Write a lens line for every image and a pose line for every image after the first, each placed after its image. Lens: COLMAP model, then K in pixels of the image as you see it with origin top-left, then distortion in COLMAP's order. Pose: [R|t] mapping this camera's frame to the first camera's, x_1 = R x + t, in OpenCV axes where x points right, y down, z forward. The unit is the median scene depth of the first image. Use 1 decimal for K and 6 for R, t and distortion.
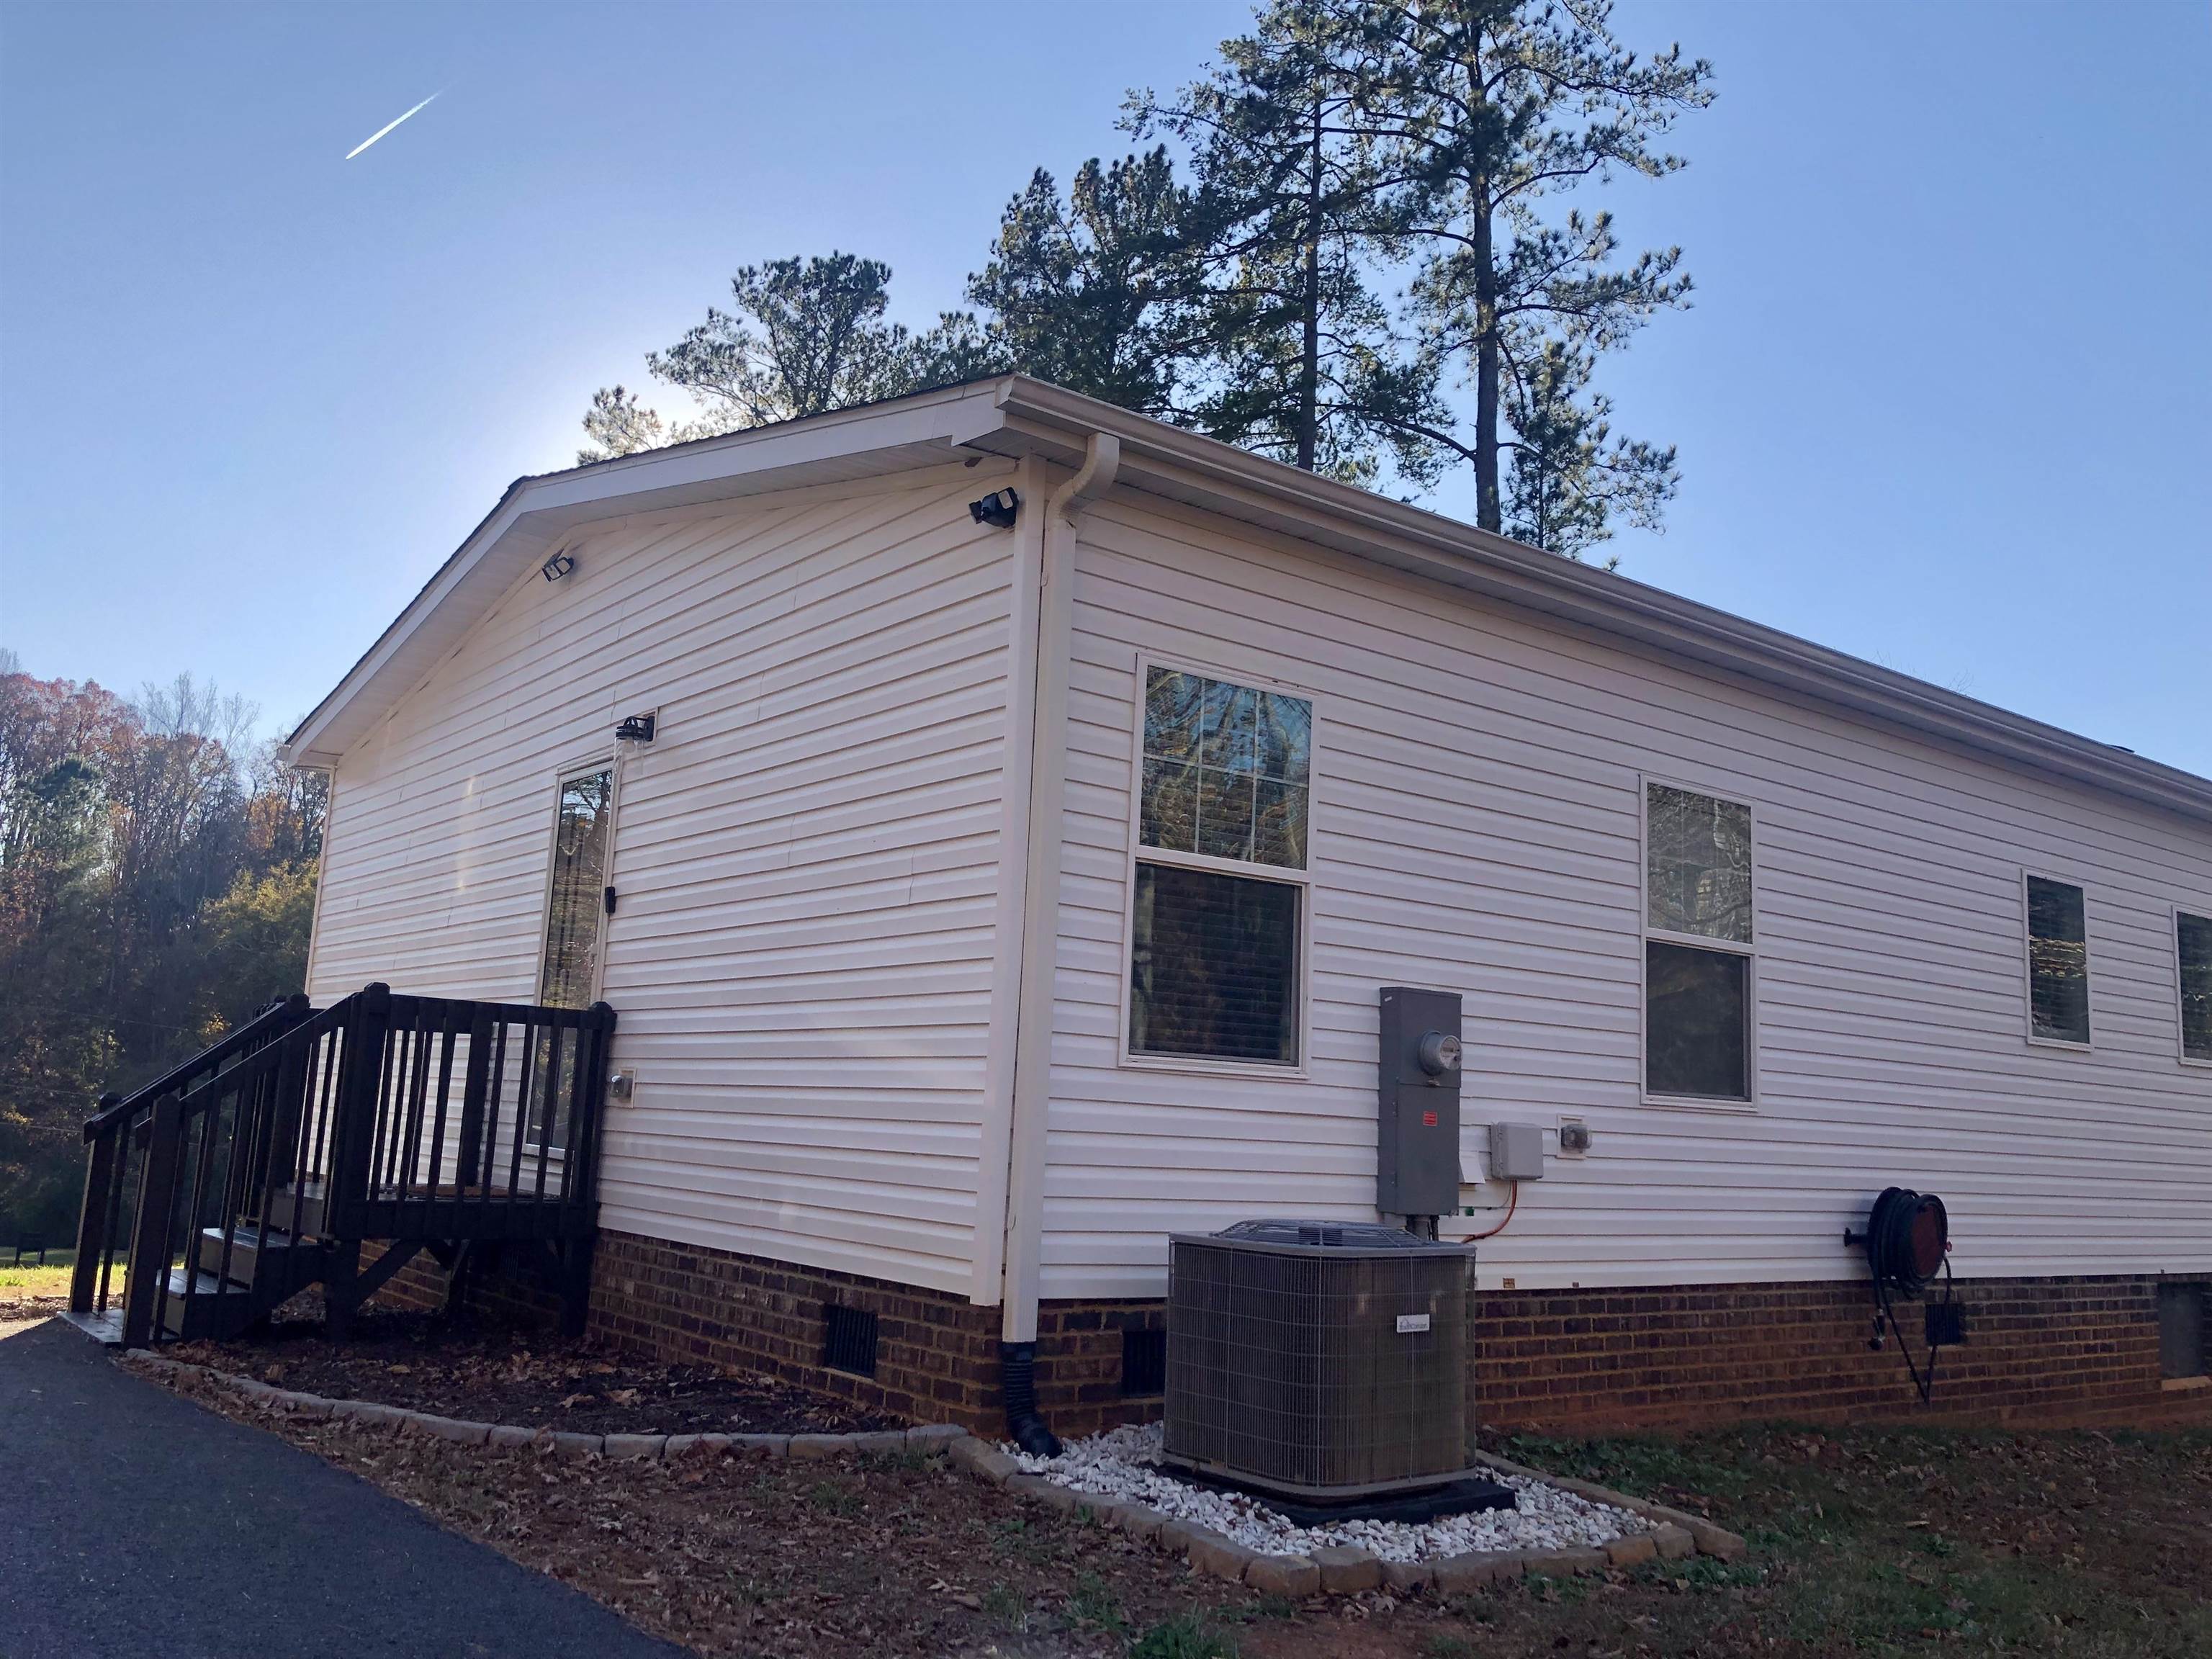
lens RADIAL K [[1812.5, 0, 1080.1], [0, 1812.5, 798.7], [0, 0, 1]] dist [0.032338, -0.016770]
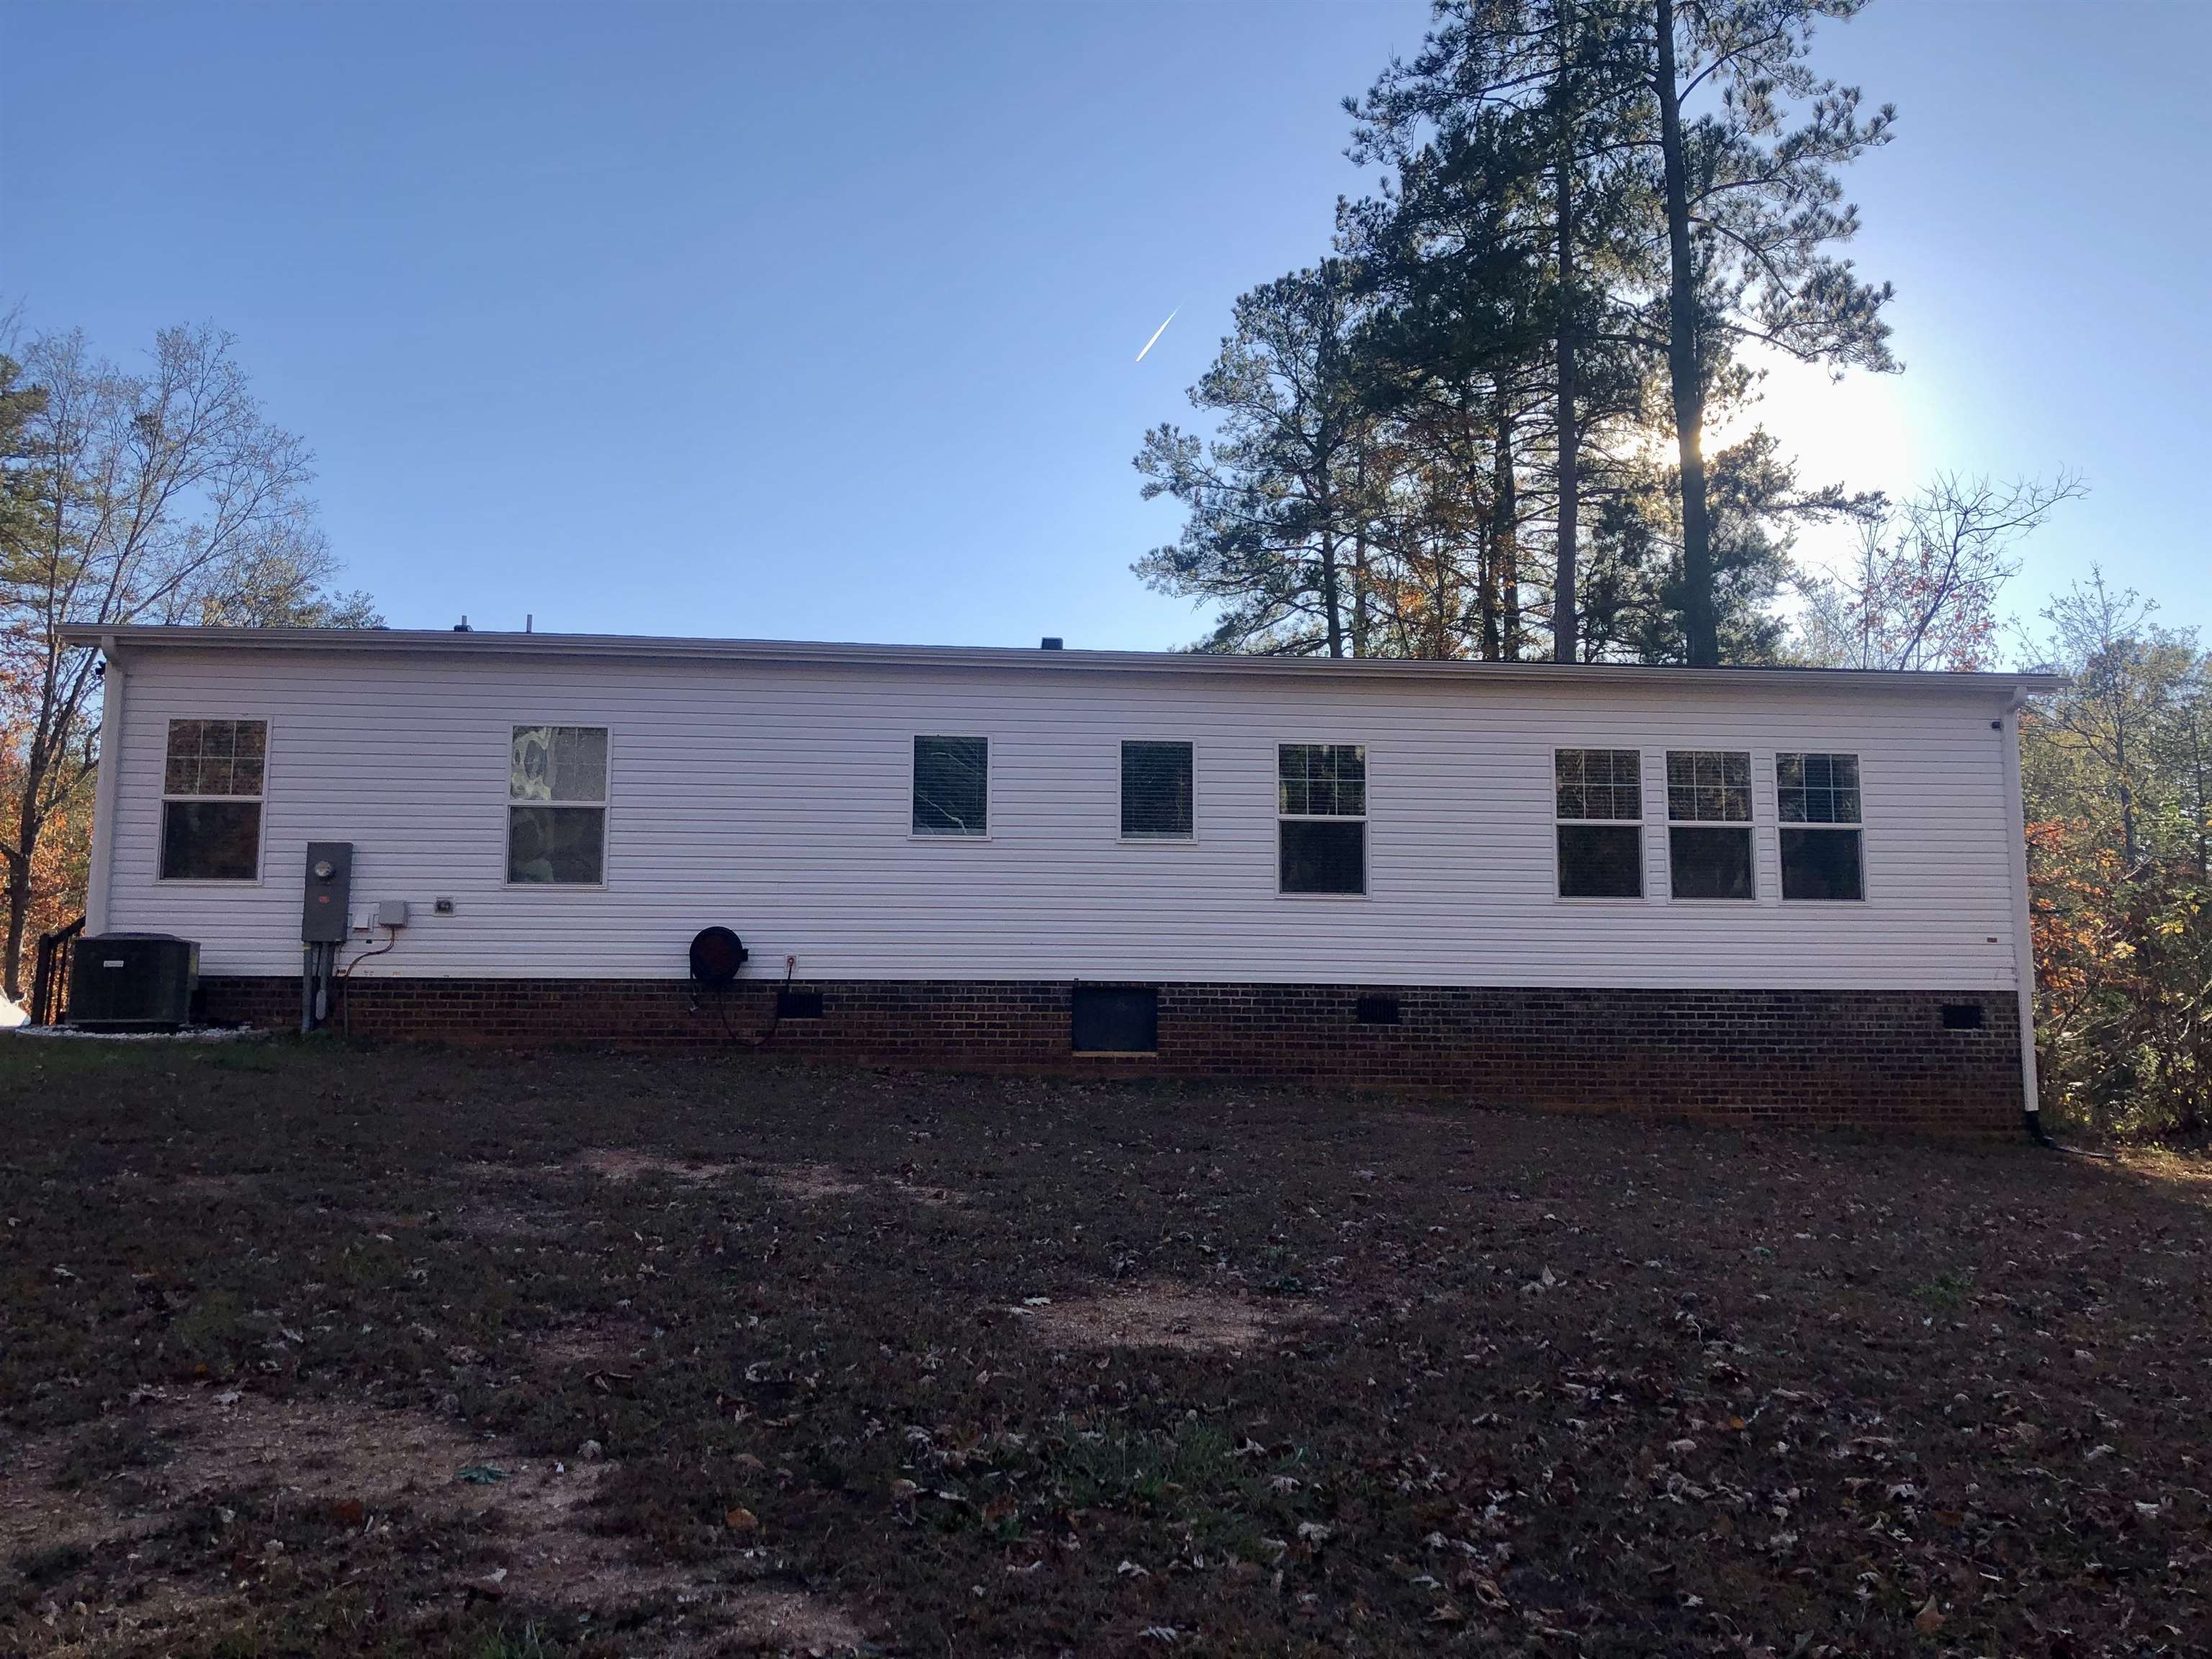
lens RADIAL K [[1812.5, 0, 1080.1], [0, 1812.5, 798.7], [0, 0, 1]] dist [0.032338, -0.016770]
pose [[0.846484, -0.113783, -0.520114, 1.864682], [0.124593, 0.992105, -0.014263, 0.175138], [0.517631, -0.052729, 0.853978, -0.360251]]
